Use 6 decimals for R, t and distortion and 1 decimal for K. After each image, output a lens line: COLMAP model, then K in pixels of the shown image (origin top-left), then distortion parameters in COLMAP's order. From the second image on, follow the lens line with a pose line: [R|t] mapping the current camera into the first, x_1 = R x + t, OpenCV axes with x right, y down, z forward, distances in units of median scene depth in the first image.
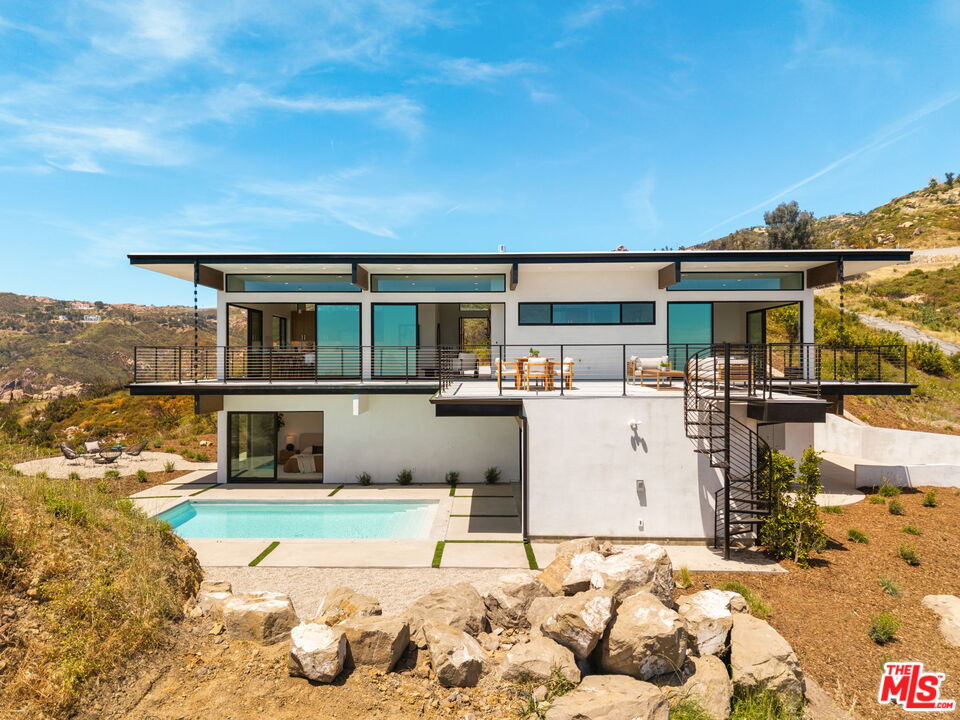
lens RADIAL K [[654.1, 0, 480.0], [0, 654.1, 360.0], [0, 0, 1]] dist [0.006281, 0.001195]
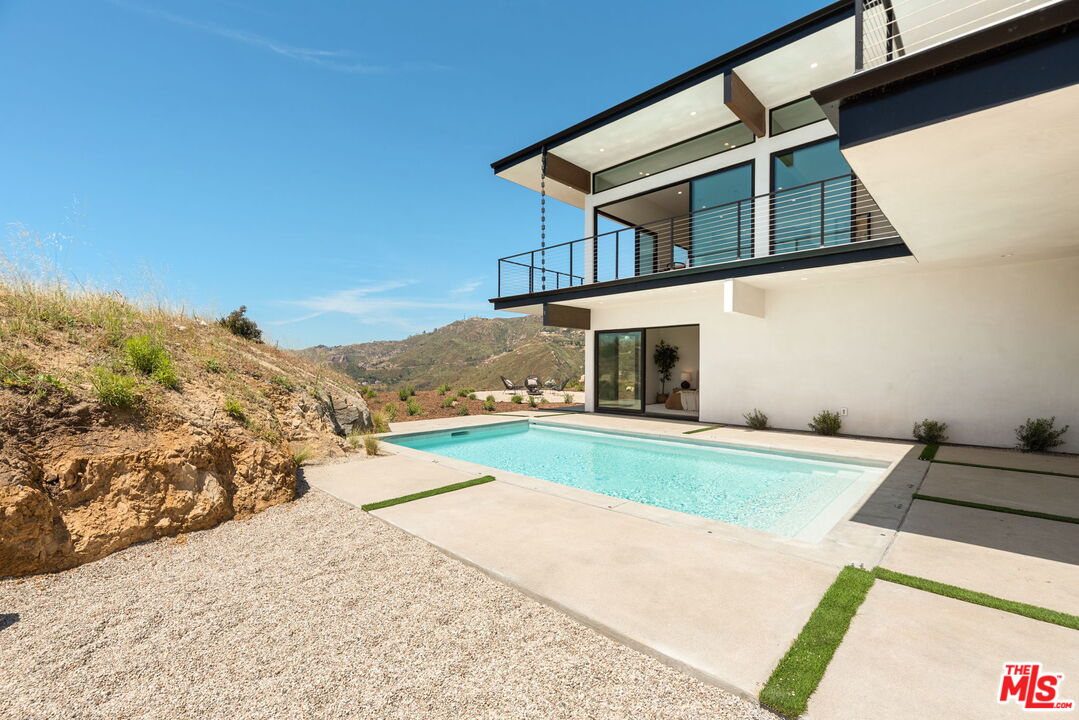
lens RADIAL K [[455.7, 0, 539.3], [0, 455.7, 373.2], [0, 0, 1]] dist [-0.000925, 0.000030]
pose [[0.721617, 0.010804, -0.692209, -0.014967], [0.002809, 0.999824, 0.018533, 0.123629], [0.692287, -0.015318, 0.721459, 0.505726]]
